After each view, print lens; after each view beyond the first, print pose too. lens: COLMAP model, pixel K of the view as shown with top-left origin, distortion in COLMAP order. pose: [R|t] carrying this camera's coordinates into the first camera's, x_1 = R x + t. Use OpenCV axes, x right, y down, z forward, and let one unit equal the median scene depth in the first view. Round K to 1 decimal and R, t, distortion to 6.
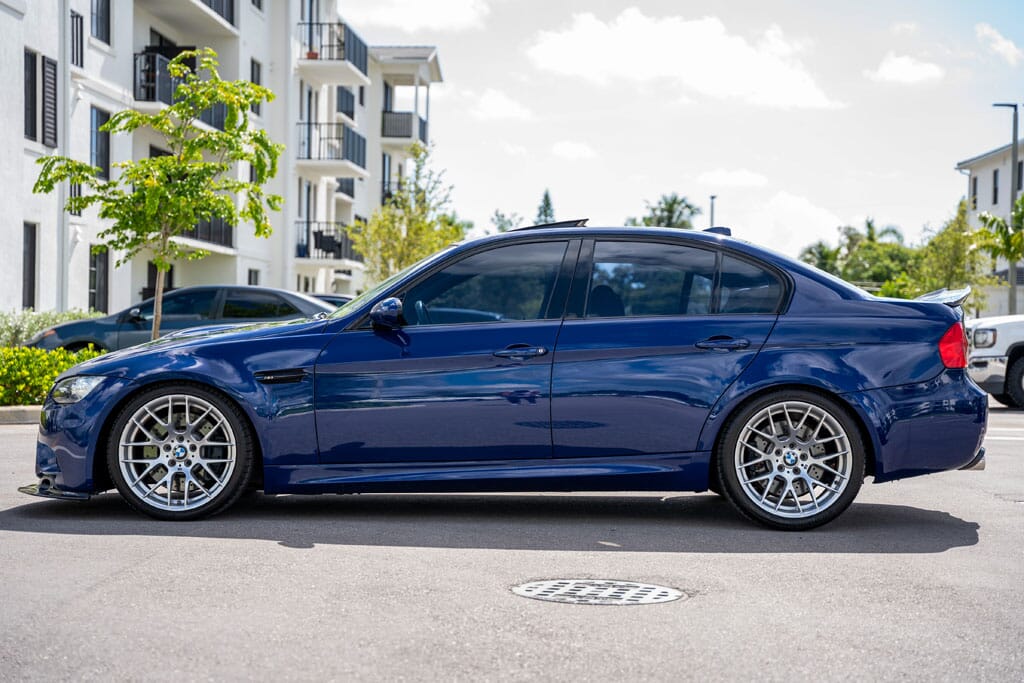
lens RADIAL K [[1671.3, 0, 514.9], [0, 1671.3, 342.7], [0, 0, 1]] dist [0.136447, 0.000000]
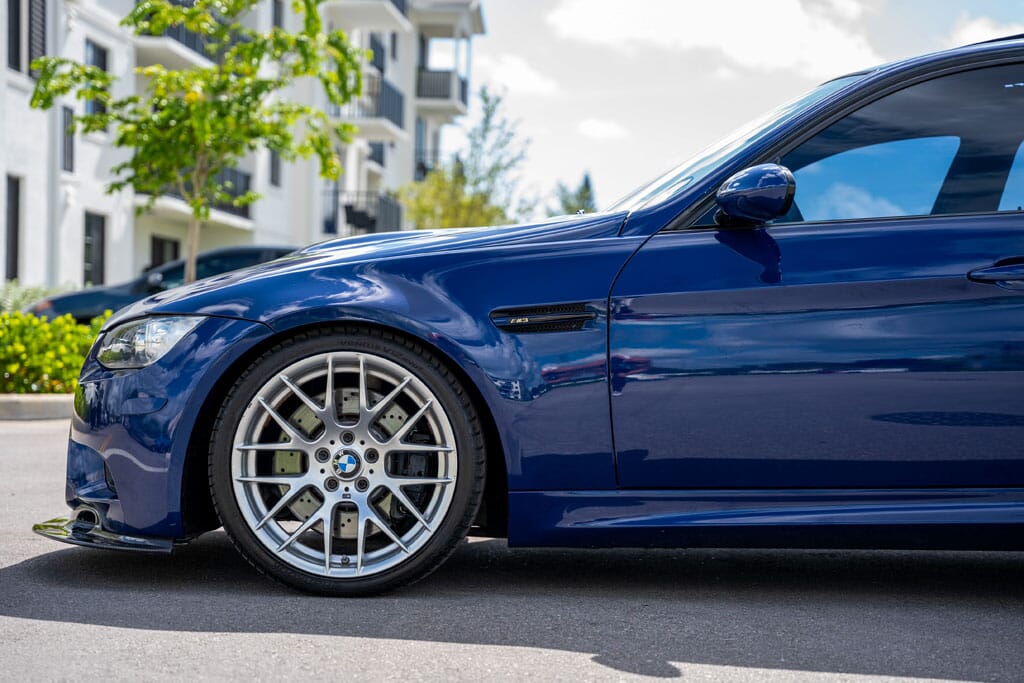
lens RADIAL K [[1967.9, 0, 508.7], [0, 1967.9, 343.1], [0, 0, 1]] dist [0.193414, 0.000000]
pose [[0.999449, 0.008409, -0.032101, -0.125459], [-0.008354, 0.999963, 0.001861, 0.025464], [0.032116, -0.001592, 0.999483, 0.379329]]
